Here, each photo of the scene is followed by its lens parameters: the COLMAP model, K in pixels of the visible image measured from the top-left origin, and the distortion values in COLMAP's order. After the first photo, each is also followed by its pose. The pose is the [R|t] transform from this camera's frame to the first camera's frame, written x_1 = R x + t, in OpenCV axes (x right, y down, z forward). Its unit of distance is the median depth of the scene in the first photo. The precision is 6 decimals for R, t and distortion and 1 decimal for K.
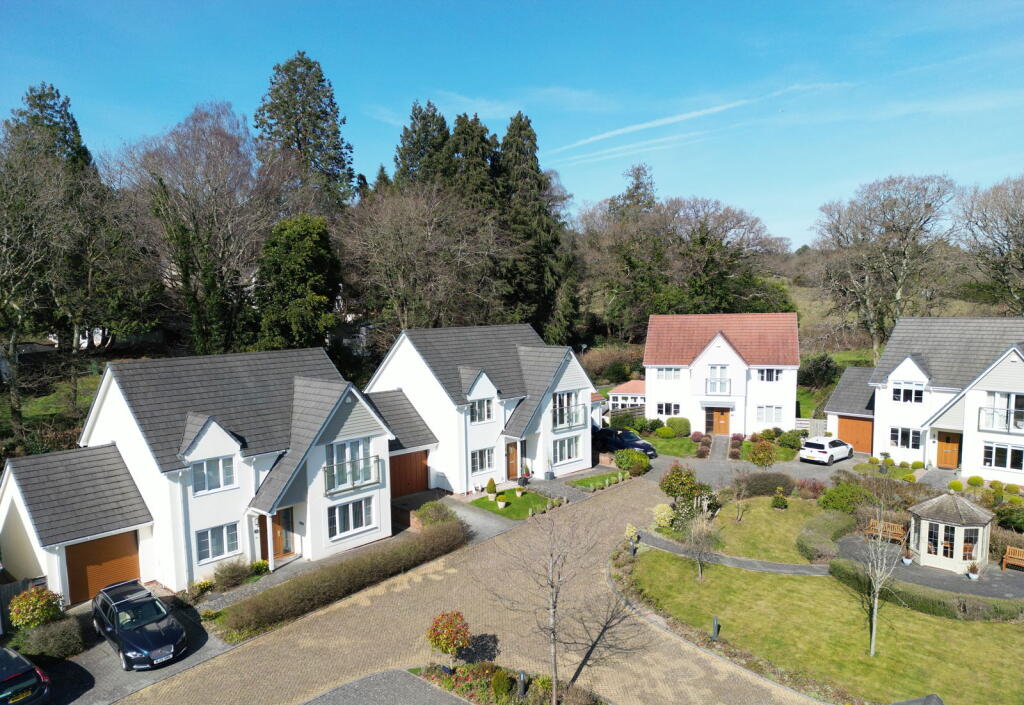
lens RADIAL K [[689.6, 0, 513.2], [0, 689.6, 395.1], [0, 0, 1]] dist [0.064365, -0.065567]
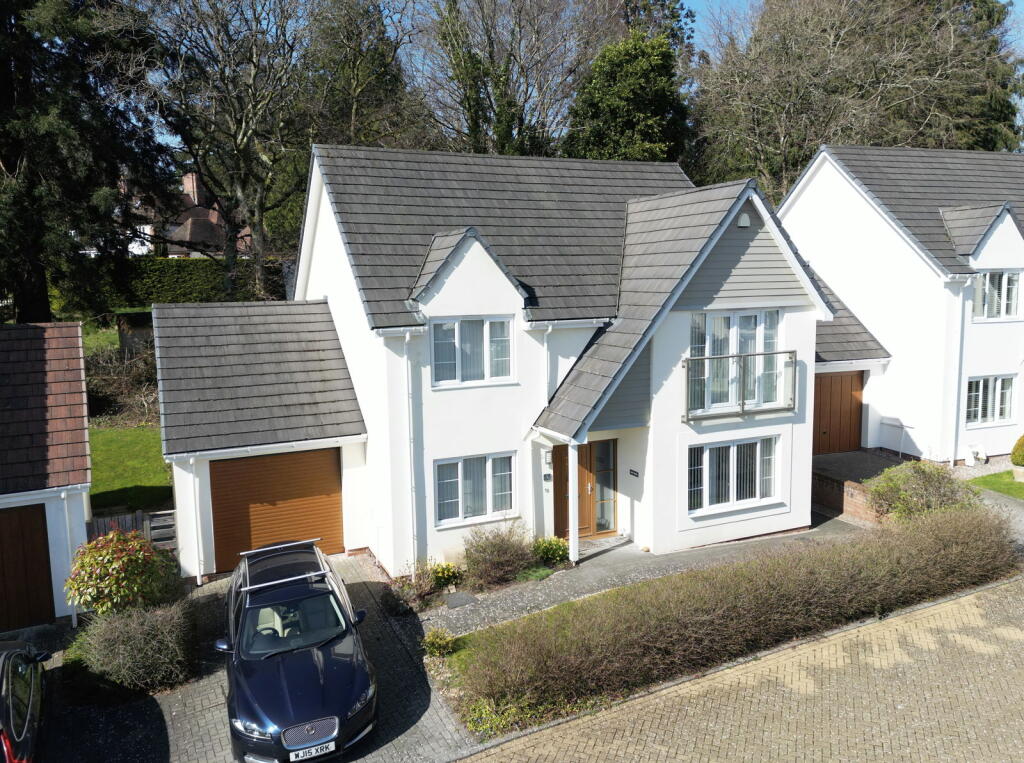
lens RADIAL K [[745.1, 0, 512.0], [0, 745.1, 381.5], [0, 0, 1]] dist [0.098203, -0.112084]
pose [[0.913841, 0.045646, -0.403498, -0.181729], [-0.045703, 0.998910, 0.009493, 0.124239], [0.403492, 0.009766, 0.914931, 0.505316]]
